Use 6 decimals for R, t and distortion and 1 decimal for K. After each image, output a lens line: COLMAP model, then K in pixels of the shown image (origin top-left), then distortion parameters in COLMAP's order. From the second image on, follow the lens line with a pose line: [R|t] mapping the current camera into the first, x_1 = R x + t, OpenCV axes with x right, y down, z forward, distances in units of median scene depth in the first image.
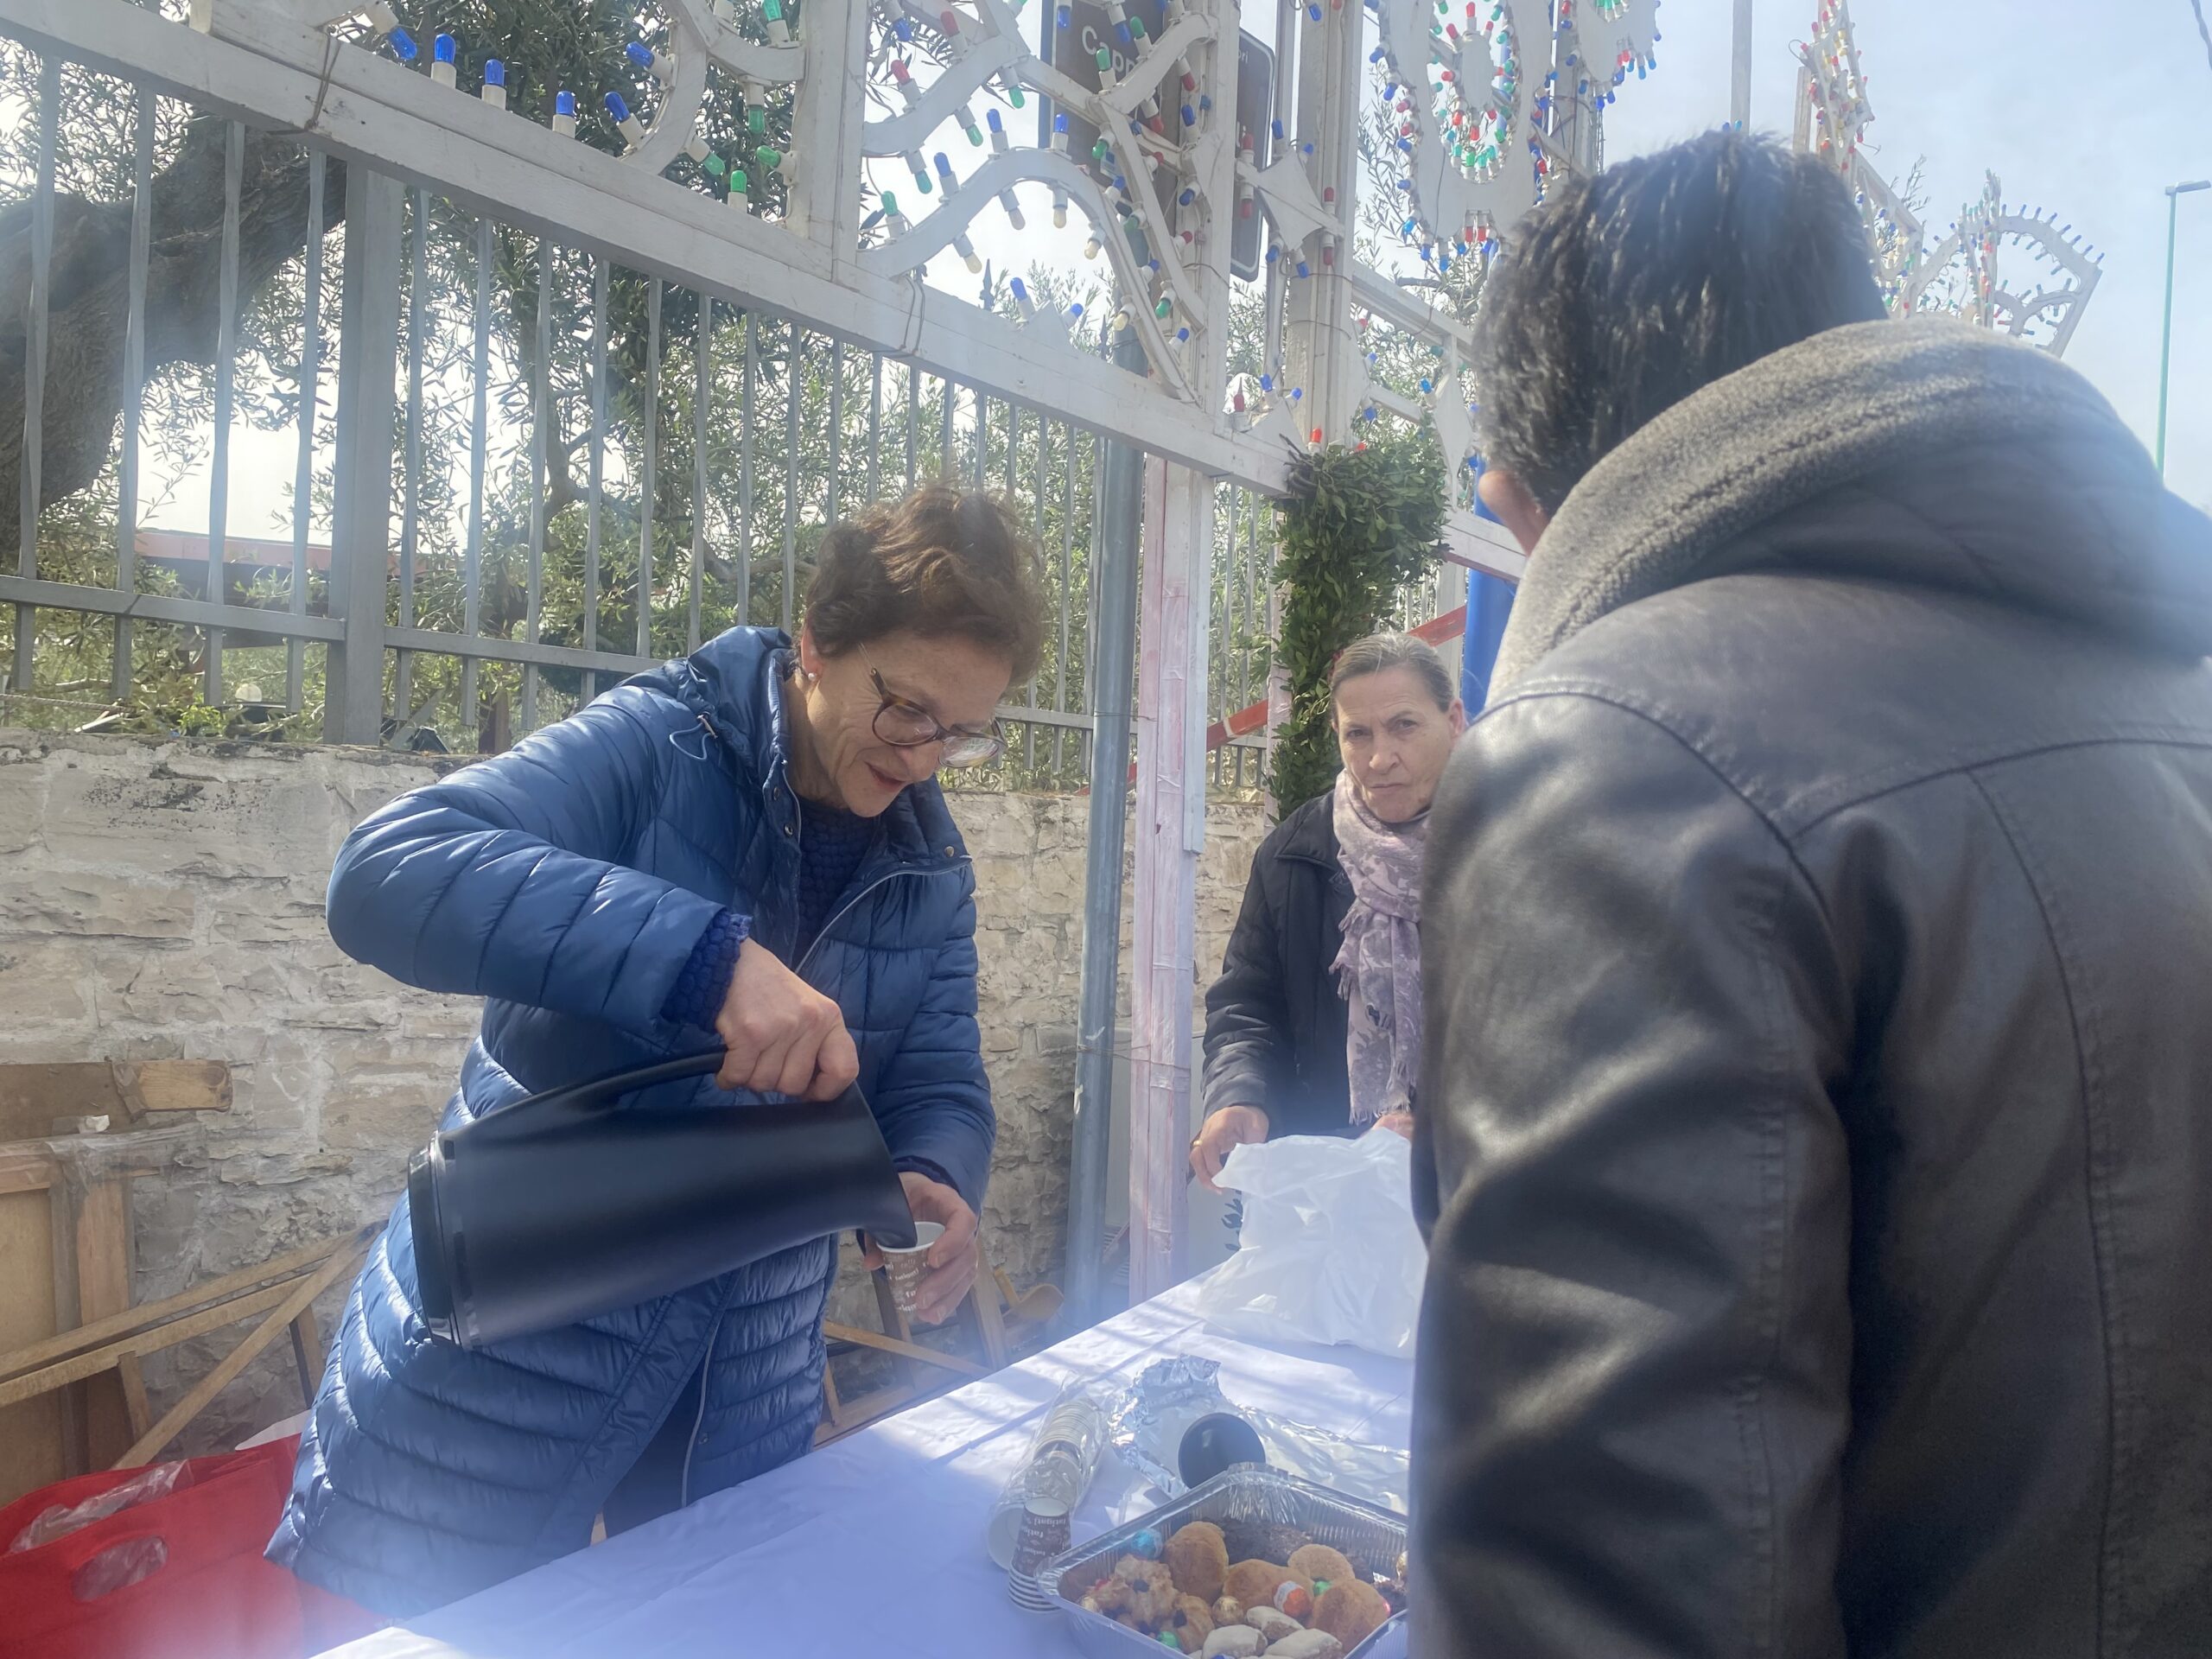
lens RADIAL K [[1659.1, 0, 1107.5], [0, 1659.1, 784.9], [0, 0, 1]] dist [0.040777, -0.045354]
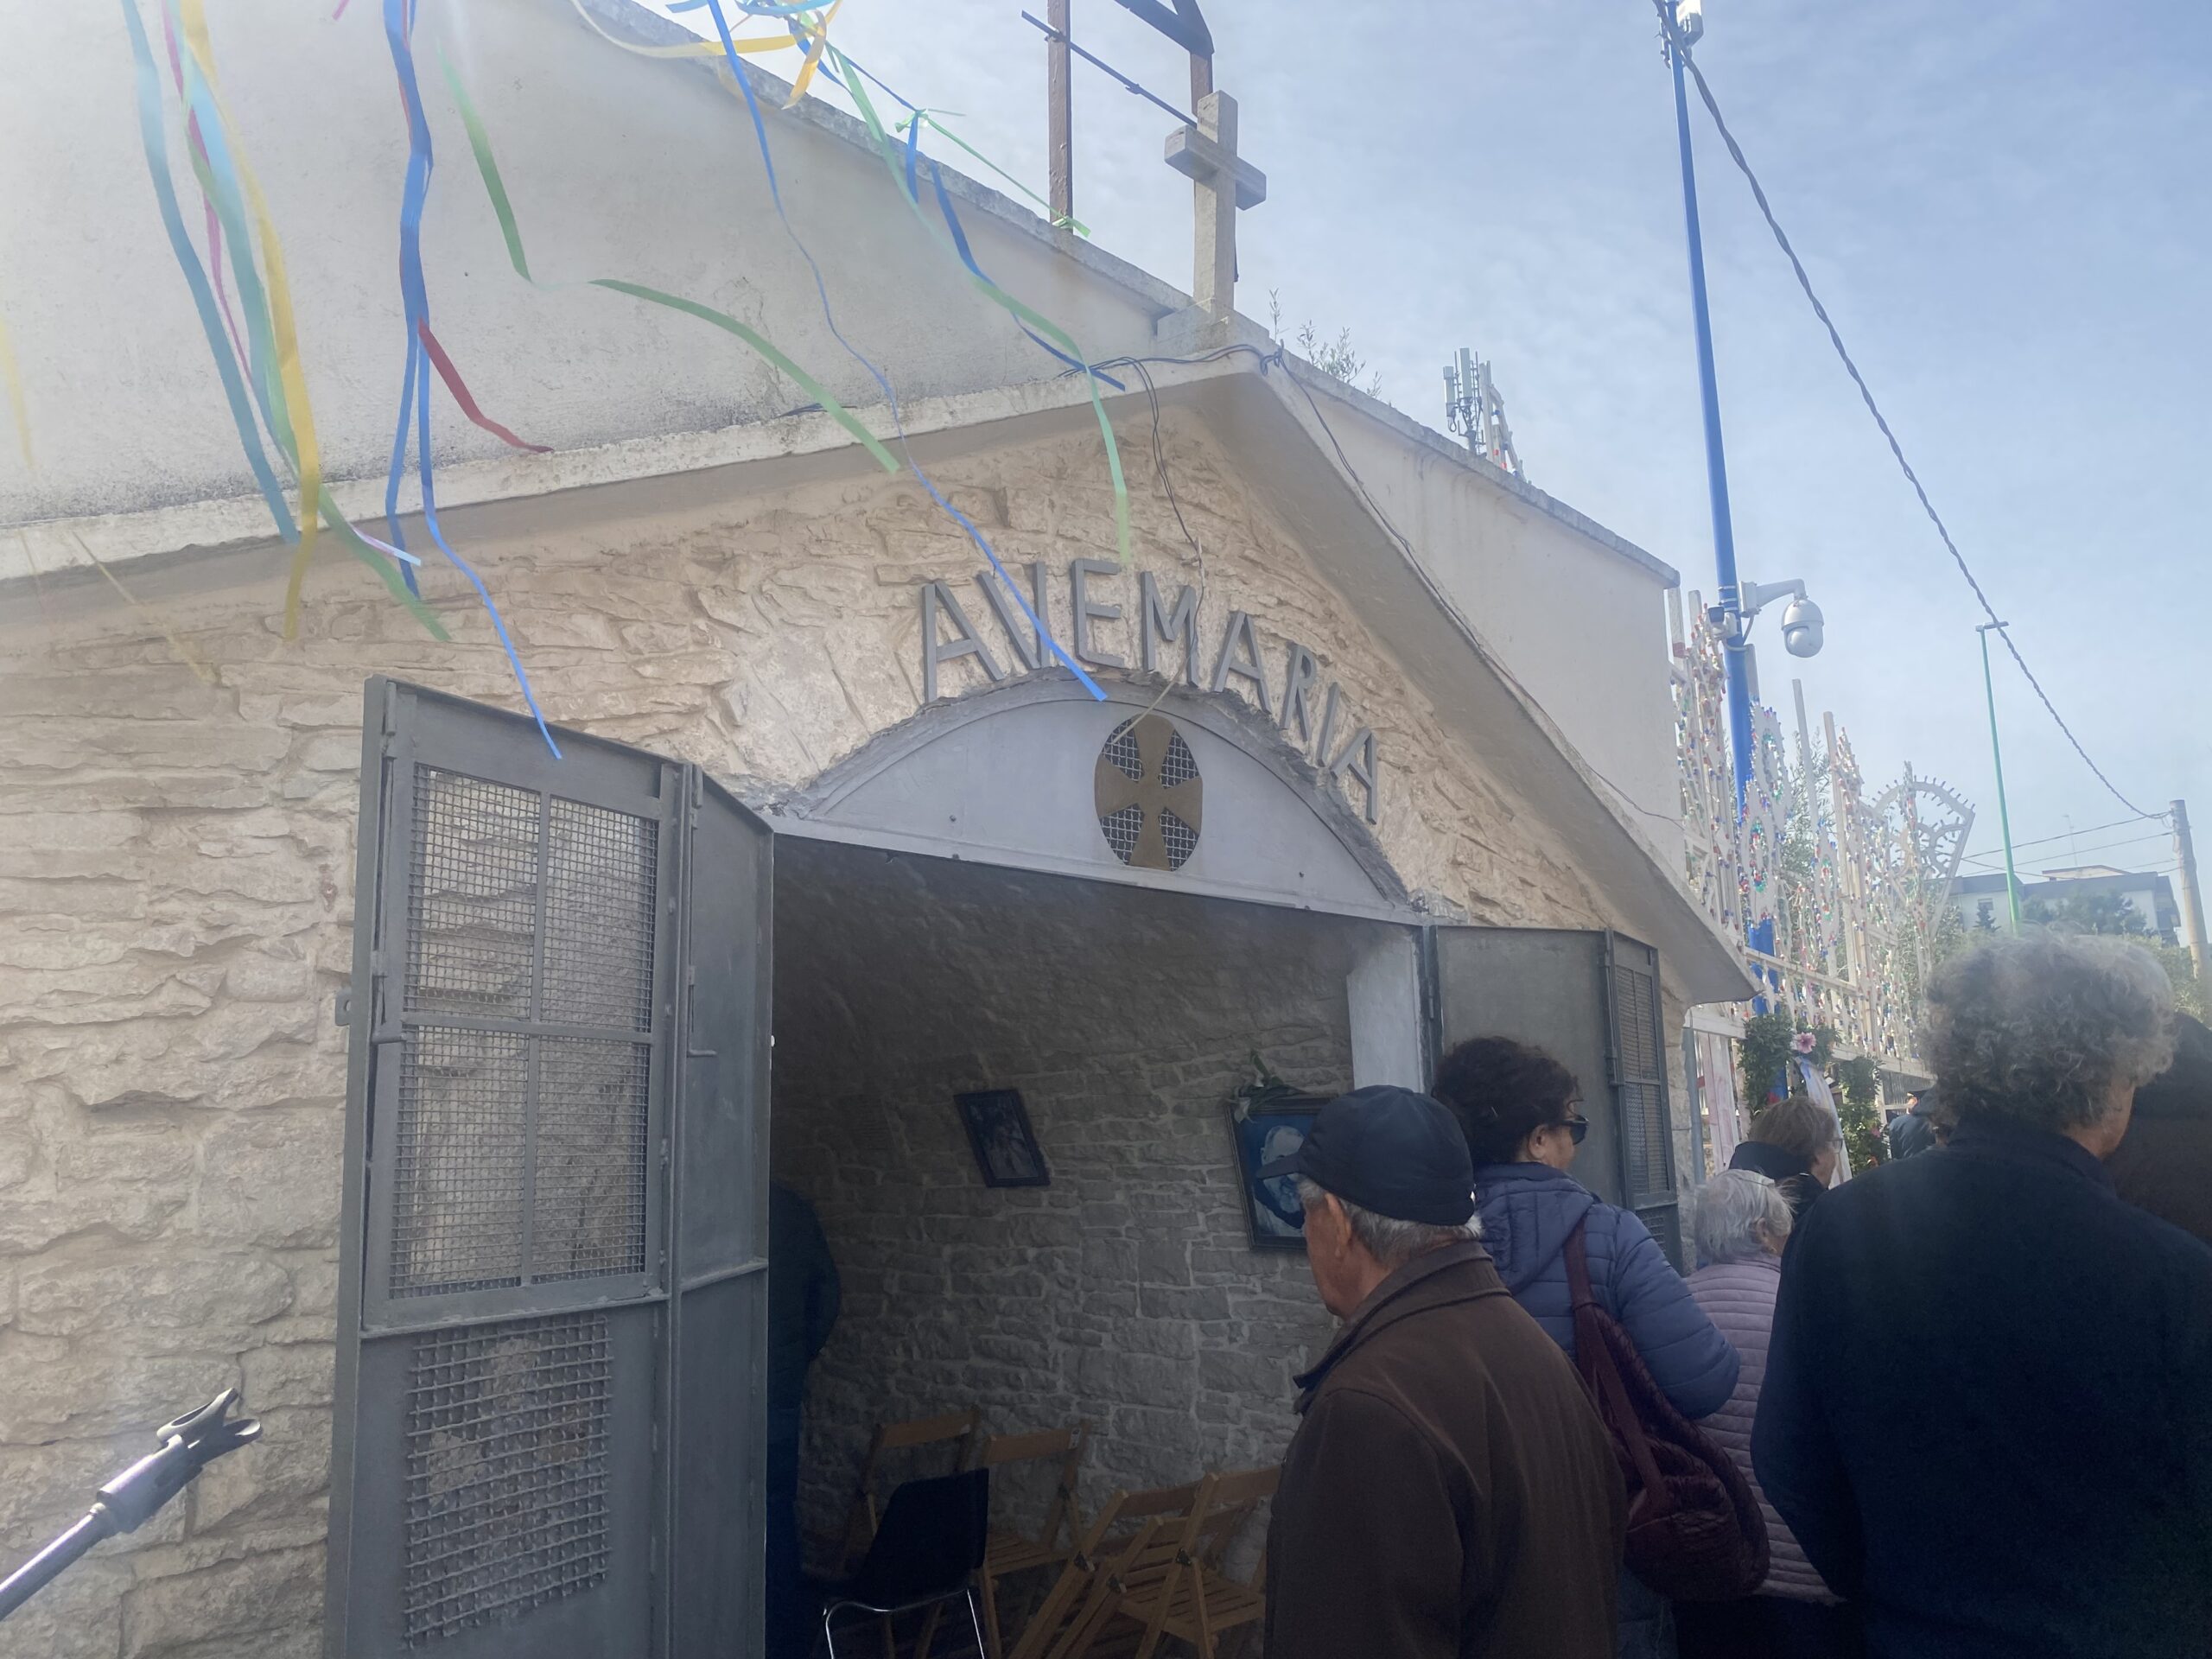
lens RADIAL K [[1659.1, 0, 1098.6], [0, 1659.1, 817.1], [0, 0, 1]] dist [0.040777, -0.045354]
pose [[0.996538, -0.055114, 0.062248, -1.040533], [0.065332, 0.982167, -0.176293, -0.108773], [-0.051422, 0.179749, 0.982368, -1.629830]]
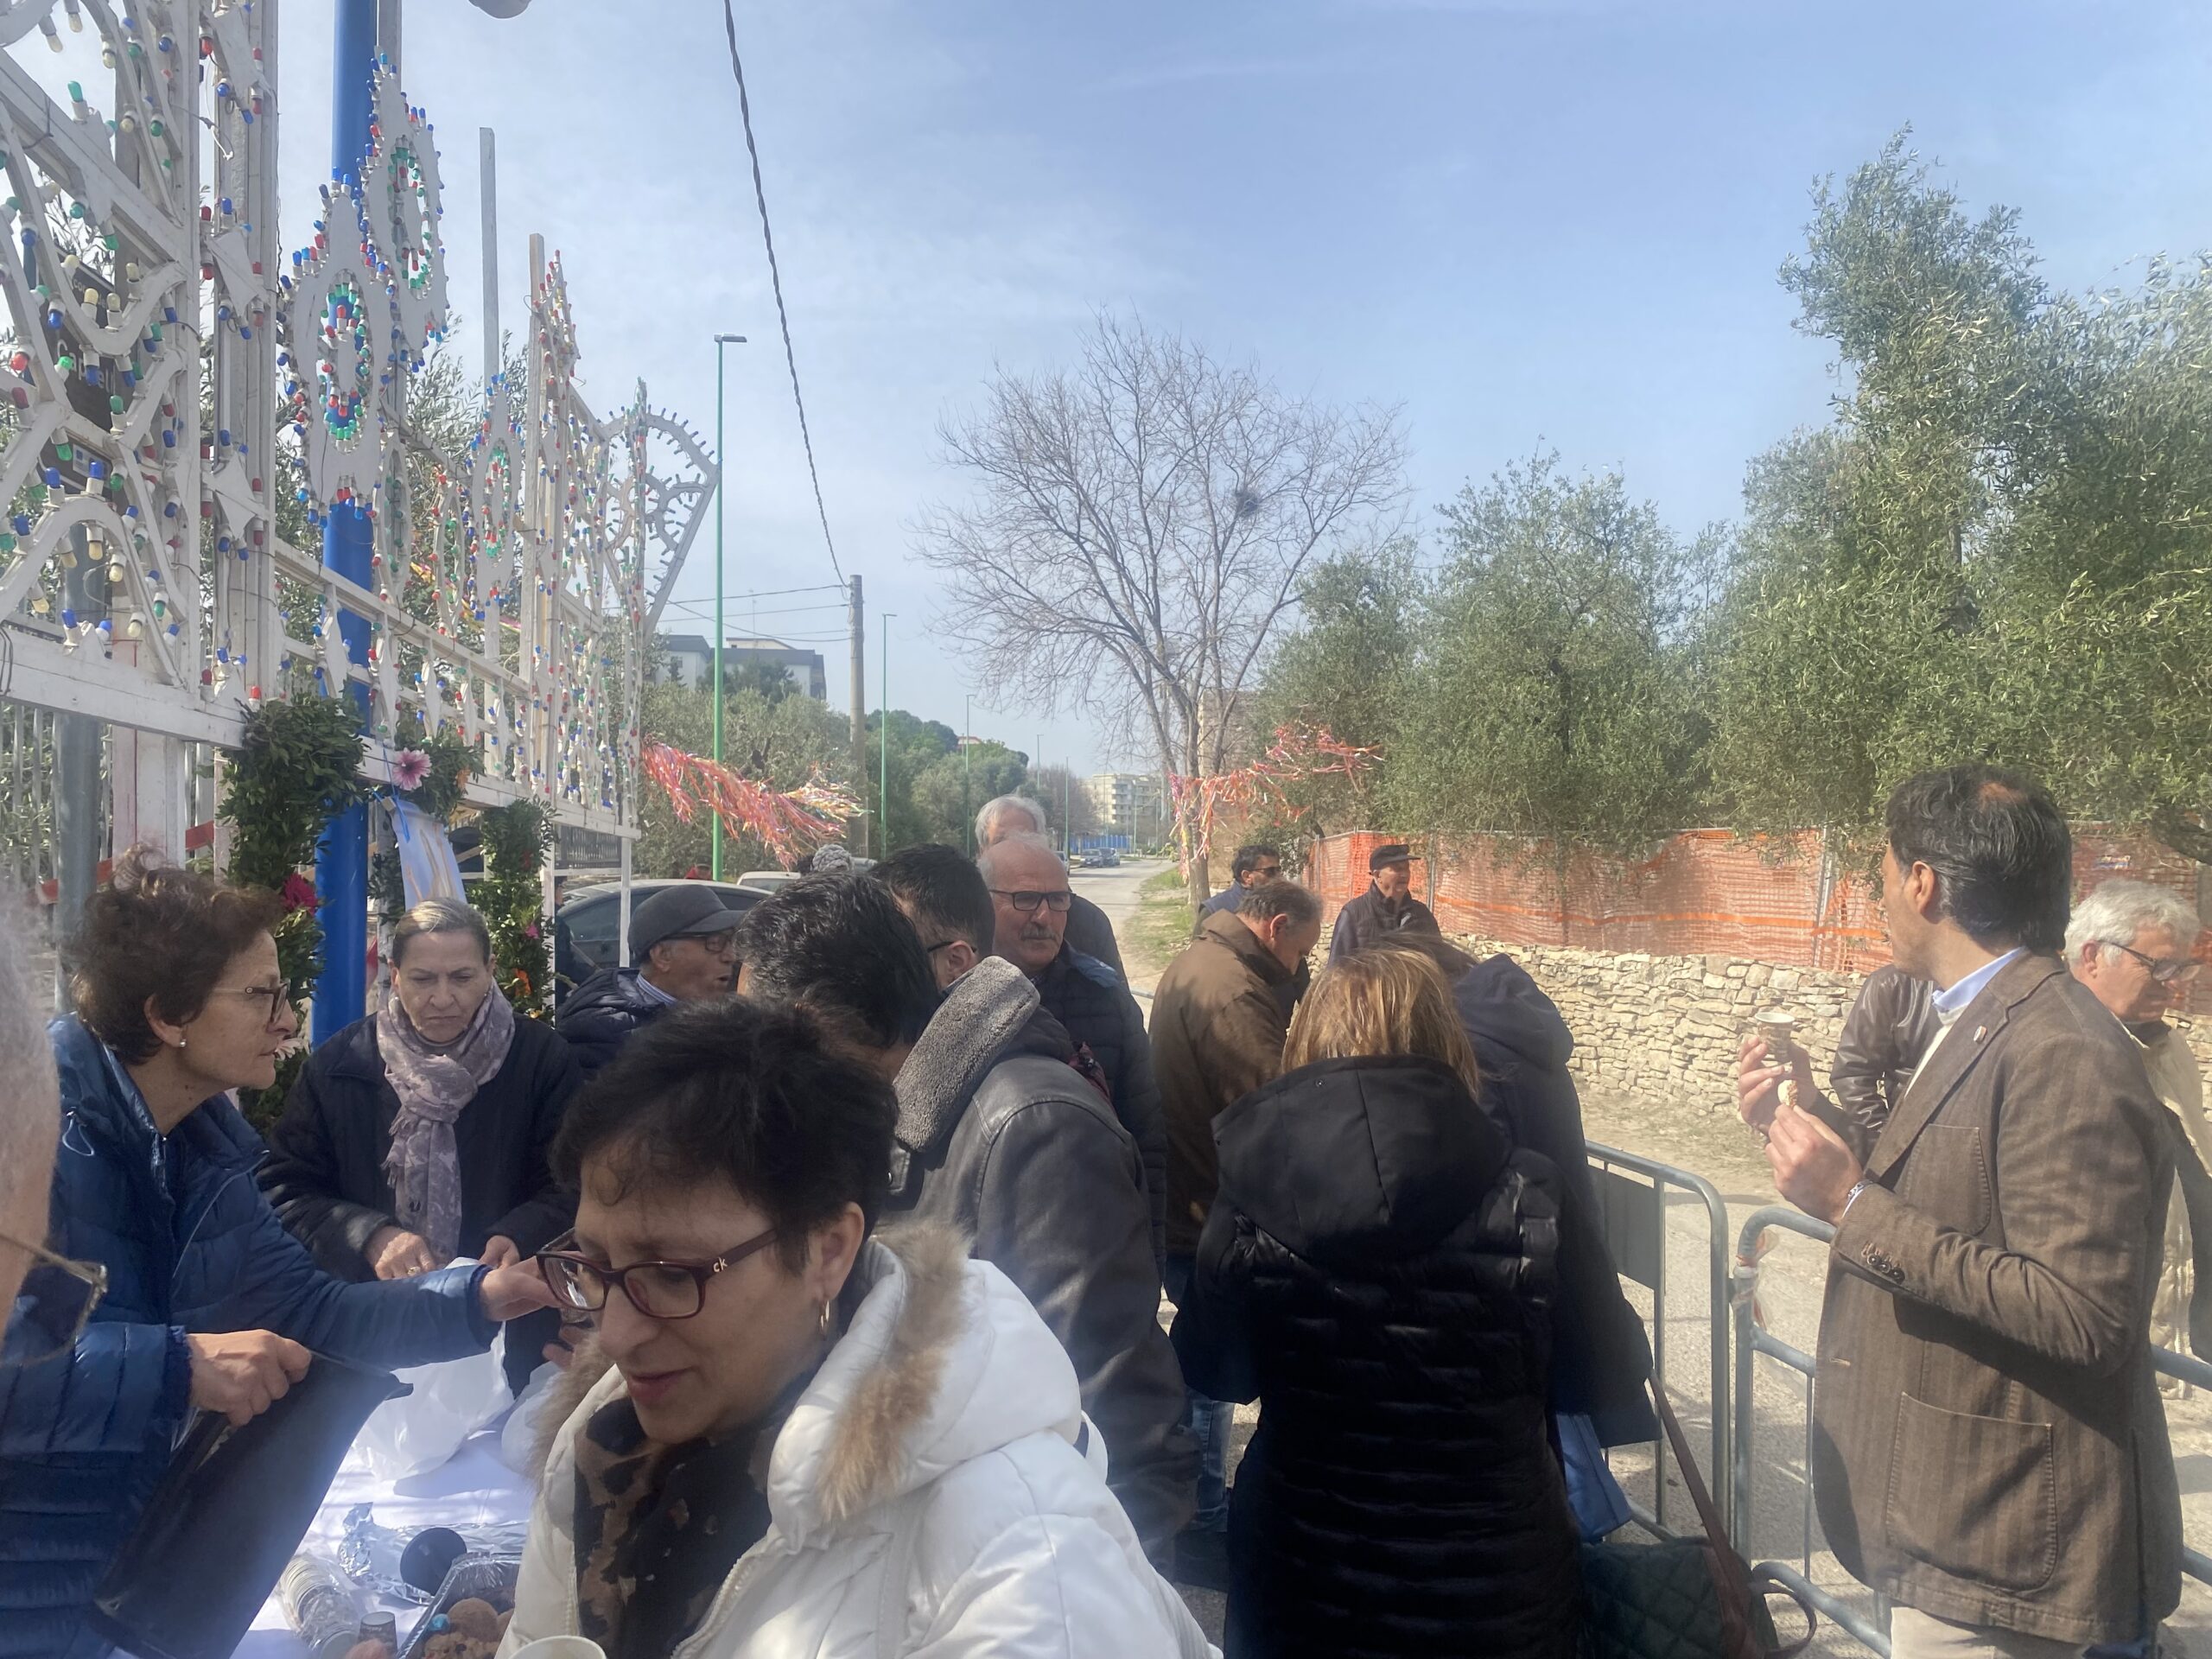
lens RADIAL K [[1659.1, 0, 1080.4], [0, 1659.1, 823.7], [0, 0, 1]] dist [0.040777, -0.045354]
pose [[0.706151, -0.028494, 0.707487, -0.282675], [0.023189, 0.999585, 0.017113, -0.119045], [-0.707681, 0.004321, 0.706519, -0.222429]]
